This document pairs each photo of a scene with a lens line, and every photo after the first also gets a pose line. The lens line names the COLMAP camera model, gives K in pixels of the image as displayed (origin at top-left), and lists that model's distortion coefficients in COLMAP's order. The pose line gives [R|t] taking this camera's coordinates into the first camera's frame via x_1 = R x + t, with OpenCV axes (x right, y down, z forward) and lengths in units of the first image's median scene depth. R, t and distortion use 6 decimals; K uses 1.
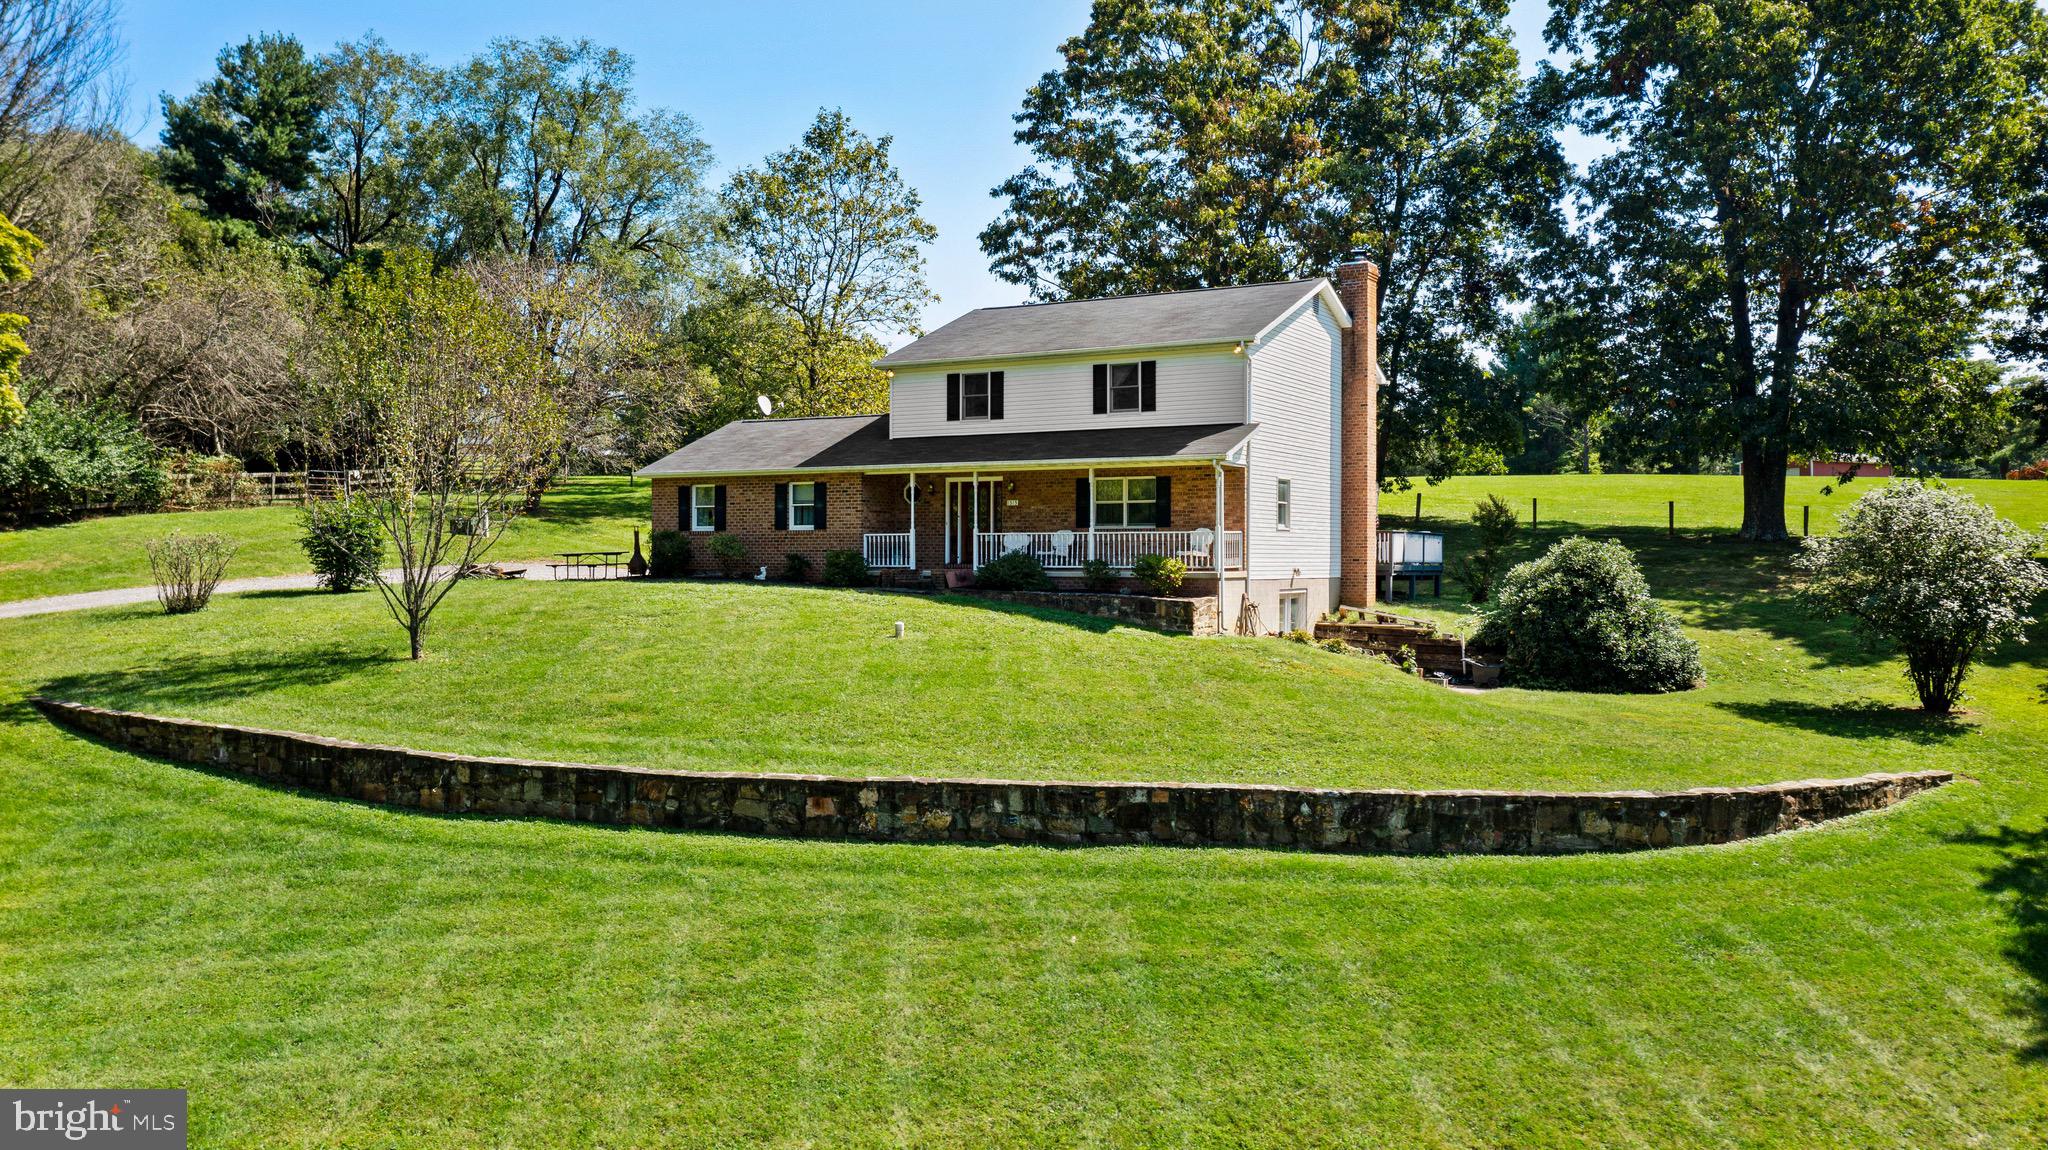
lens RADIAL K [[1632.5, 0, 1024.3], [0, 1632.5, 574.5], [0, 0, 1]] dist [-0.011551, 0.000222]
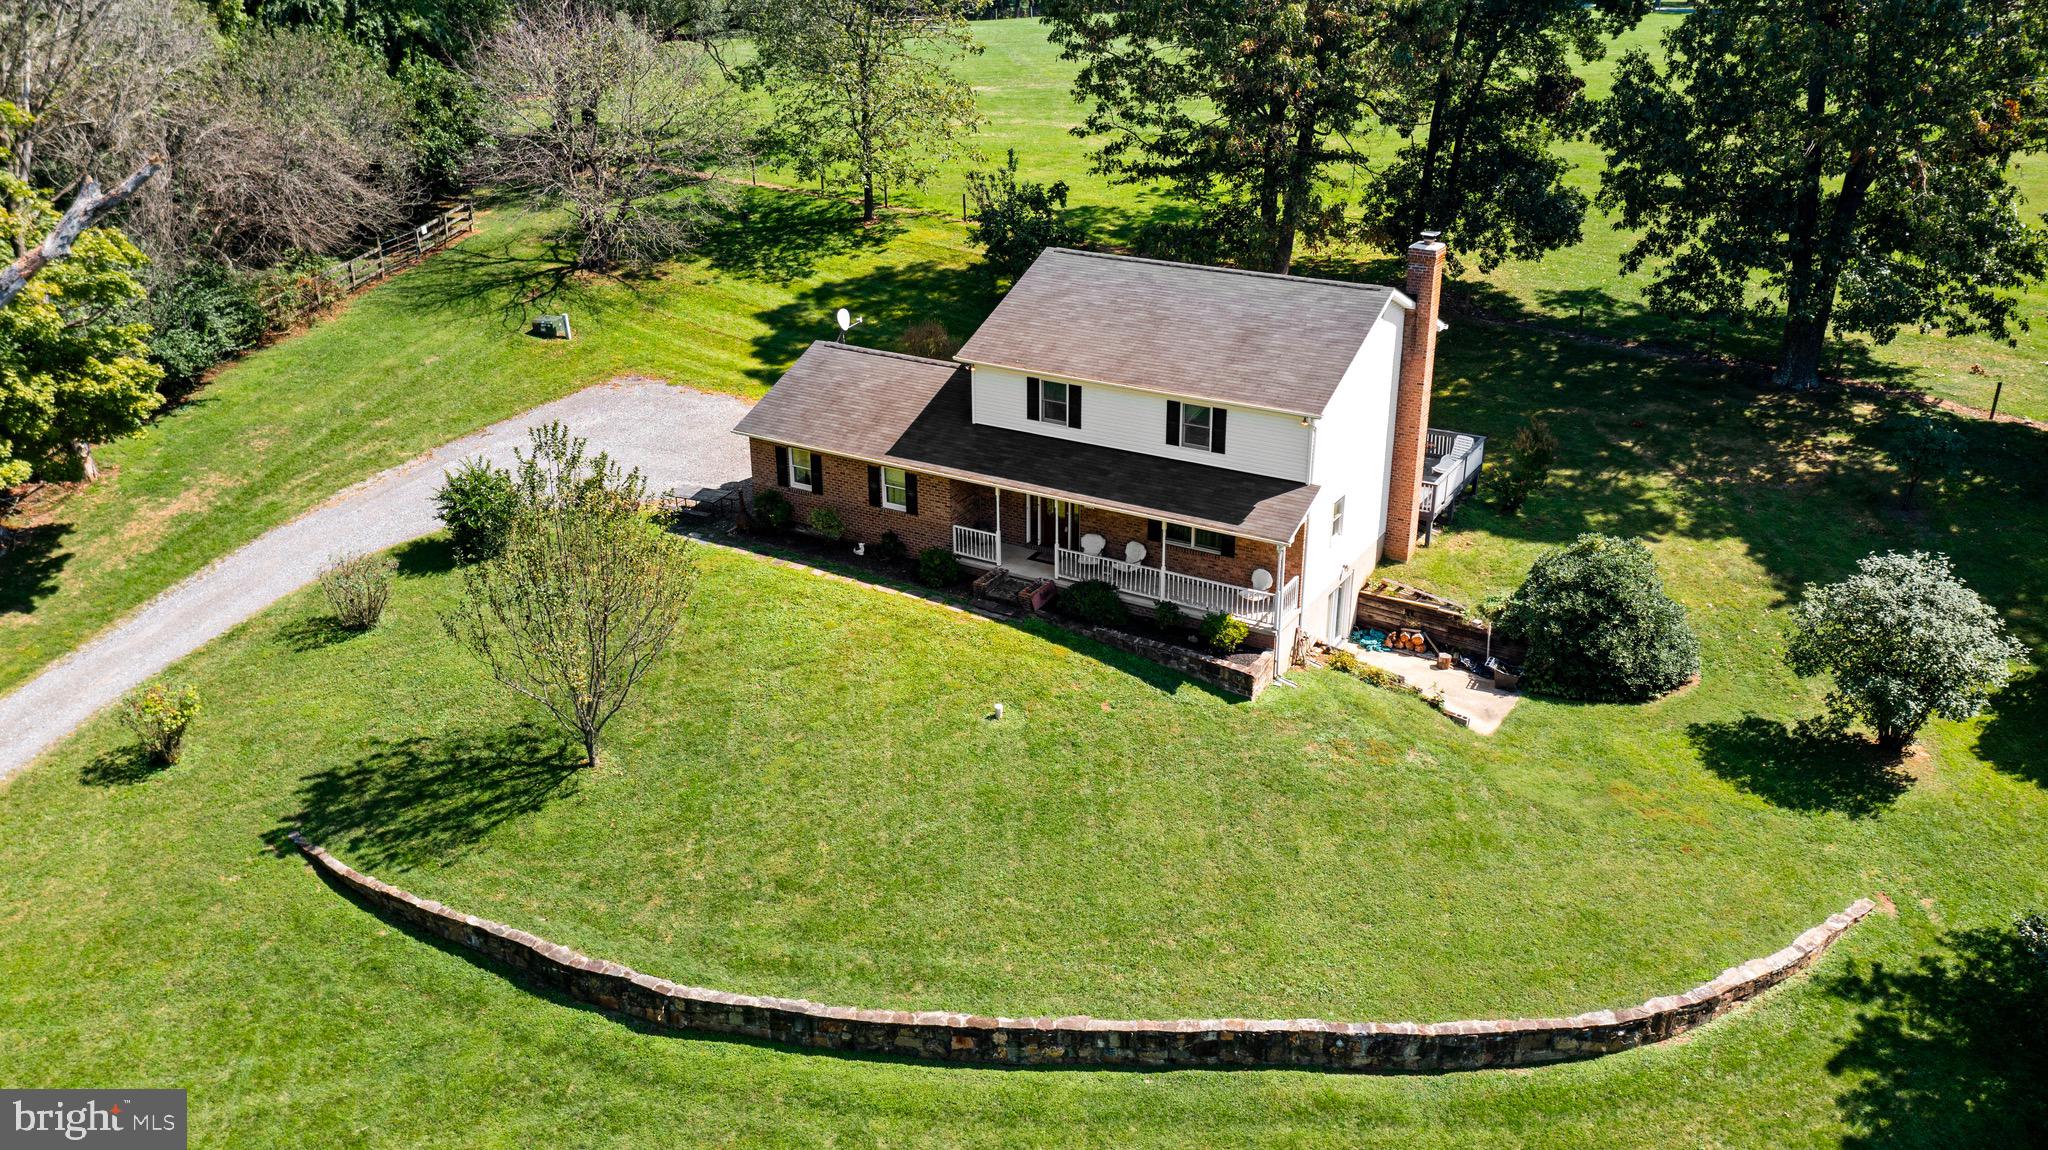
lens RADIAL K [[1632.5, 0, 1024.5], [0, 1632.5, 578.1], [0, 0, 1]] dist [-0.011551, 0.000222]
pose [[0.999878, -0.003333, -0.015241, -0.053902], [0.009065, 0.919199, 0.393690, -0.684264], [0.012697, -0.393780, 0.919117, -0.037393]]
